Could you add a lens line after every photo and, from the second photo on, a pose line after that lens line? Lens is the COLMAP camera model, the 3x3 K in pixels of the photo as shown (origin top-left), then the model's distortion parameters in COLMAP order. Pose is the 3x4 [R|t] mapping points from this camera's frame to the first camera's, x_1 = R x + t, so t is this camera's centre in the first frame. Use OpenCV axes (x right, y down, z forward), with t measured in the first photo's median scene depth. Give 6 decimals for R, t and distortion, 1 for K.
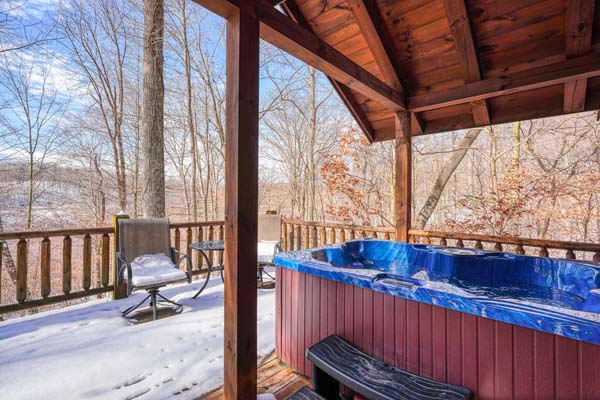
lens RADIAL K [[278.6, 0, 300.0], [0, 278.6, 200.0], [0, 0, 1]] dist [0.001750, 0.000747]
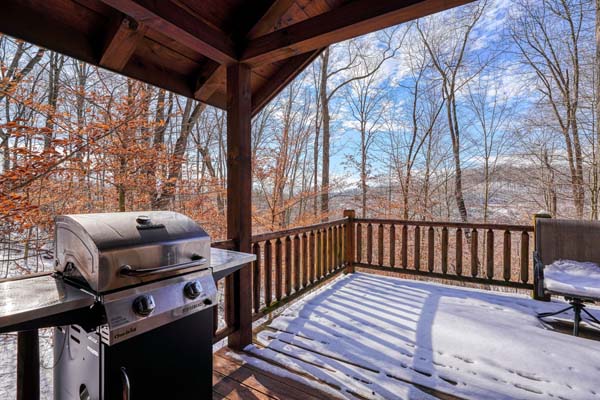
lens RADIAL K [[282.0, 0, 301.7], [0, 282.0, 193.3], [0, 0, 1]] dist [0.000051, 0.000573]
pose [[0.202949, -0.022113, -0.978940, 0.153908], [0.004368, 0.999755, -0.021678, -0.000043], [0.979180, 0.000124, 0.202996, -0.010908]]
